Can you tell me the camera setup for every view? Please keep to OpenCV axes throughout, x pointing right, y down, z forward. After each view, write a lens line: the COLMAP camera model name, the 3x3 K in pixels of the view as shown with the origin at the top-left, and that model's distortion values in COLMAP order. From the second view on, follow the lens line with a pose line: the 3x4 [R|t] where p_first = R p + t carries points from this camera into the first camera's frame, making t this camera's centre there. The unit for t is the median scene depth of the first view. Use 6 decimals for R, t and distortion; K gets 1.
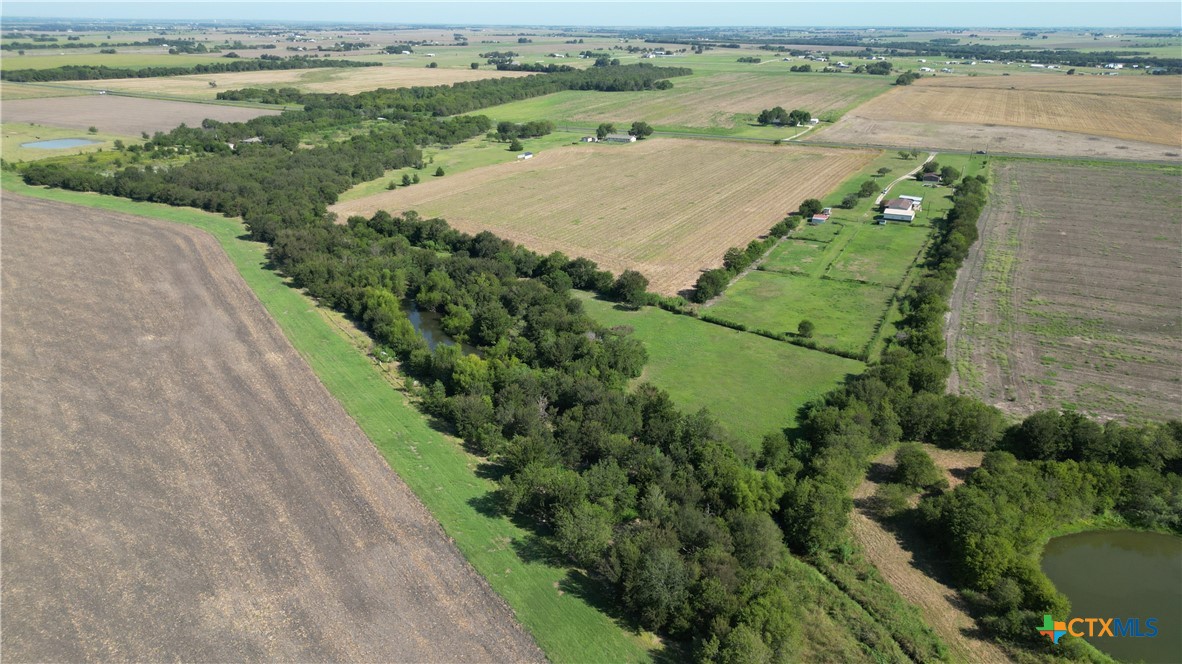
lens RADIAL K [[821.7, 0, 591.6], [0, 821.7, 335.9], [0, 0, 1]] dist [0.095776, -0.104382]
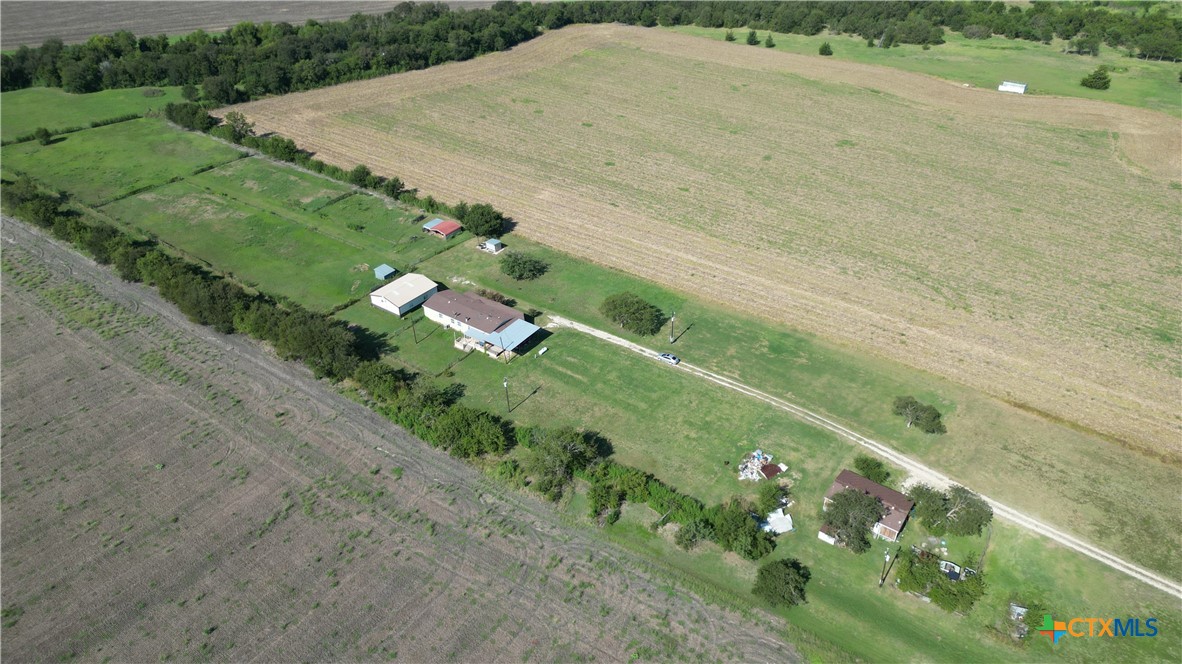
lens RADIAL K [[825.4, 0, 590.8], [0, 825.4, 336.6], [0, 0, 1]] dist [0.074157, -0.074685]
pose [[-0.153670, 0.545208, -0.824096, 1.048631], [-0.355371, 0.747705, 0.560936, -0.602760], [0.922007, 0.379059, 0.078851, 1.439875]]
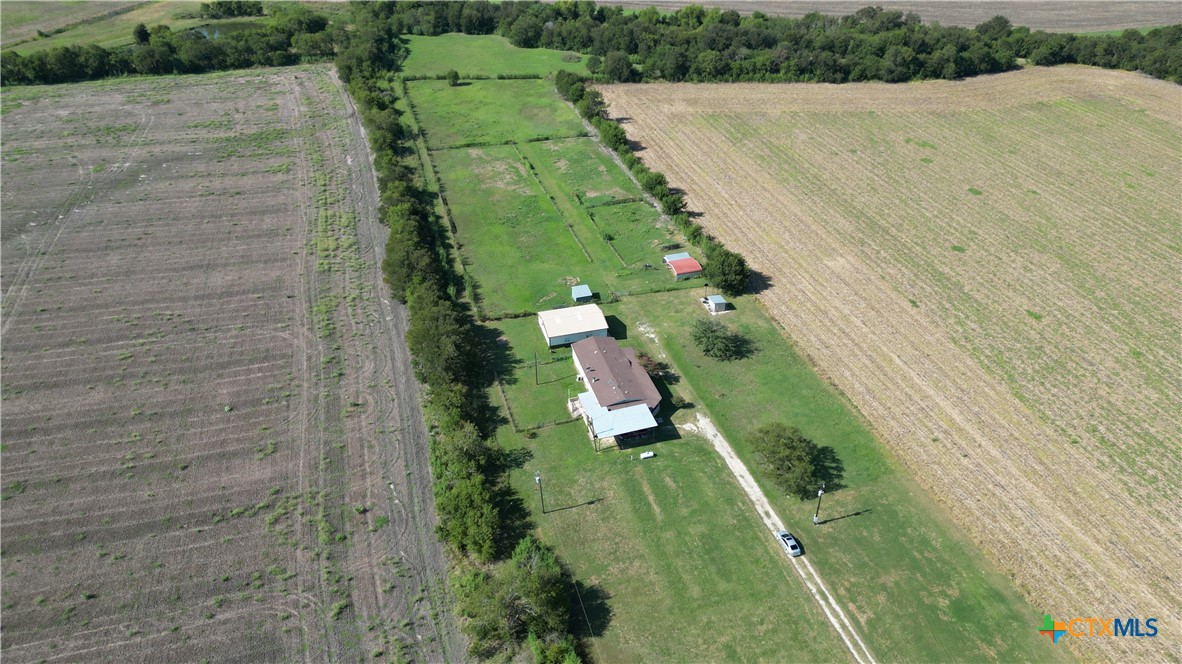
lens RADIAL K [[825.4, 0, 590.8], [0, 825.4, 336.6], [0, 0, 1]] dist [0.074157, -0.074685]
pose [[-0.727647, 0.377178, -0.572946, 0.822901], [-0.252549, 0.629278, 0.735002, -0.621985], [0.637769, 0.679519, -0.362636, 1.565181]]
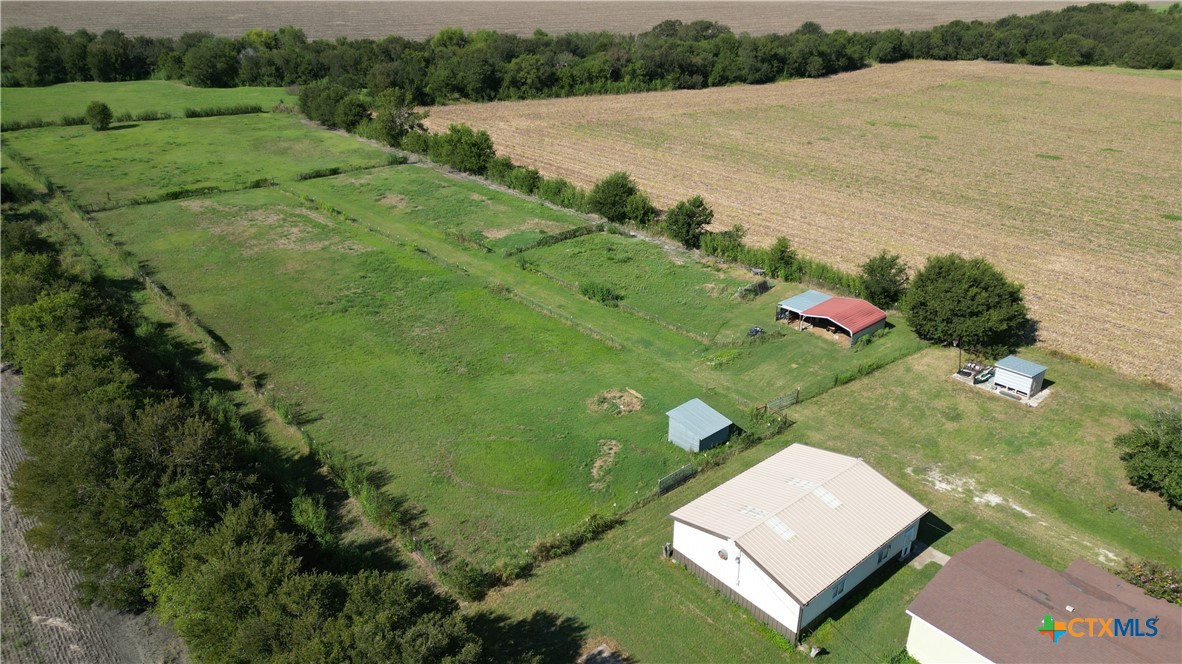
lens RADIAL K [[825.4, 0, 590.8], [0, 825.4, 336.6], [0, 0, 1]] dist [0.074157, -0.074685]
pose [[-0.375626, 0.385863, -0.842624, 0.643954], [-0.340091, 0.788383, 0.512631, -0.302103], [0.862116, 0.479126, -0.164909, 1.311333]]
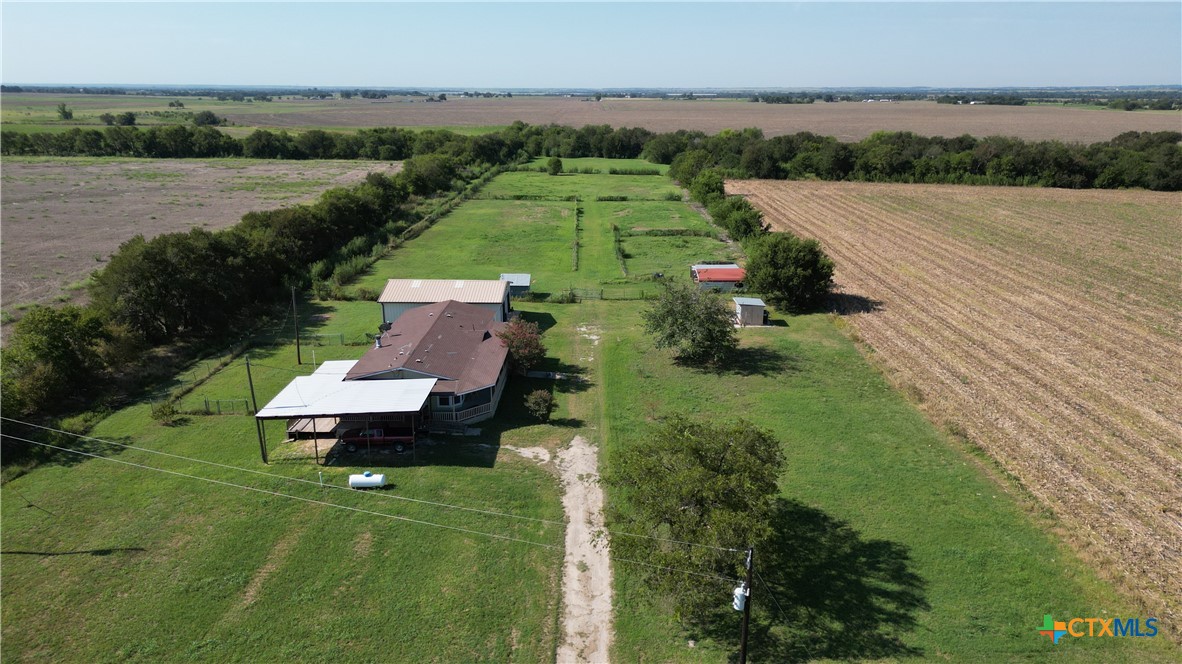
lens RADIAL K [[825.4, 0, 590.8], [0, 825.4, 336.6], [0, 0, 1]] dist [0.074157, -0.074685]
pose [[-0.897789, 0.116638, -0.424700, 0.579605], [-0.165458, 0.804339, 0.570668, -0.369174], [0.408164, 0.582609, -0.702829, 1.585725]]
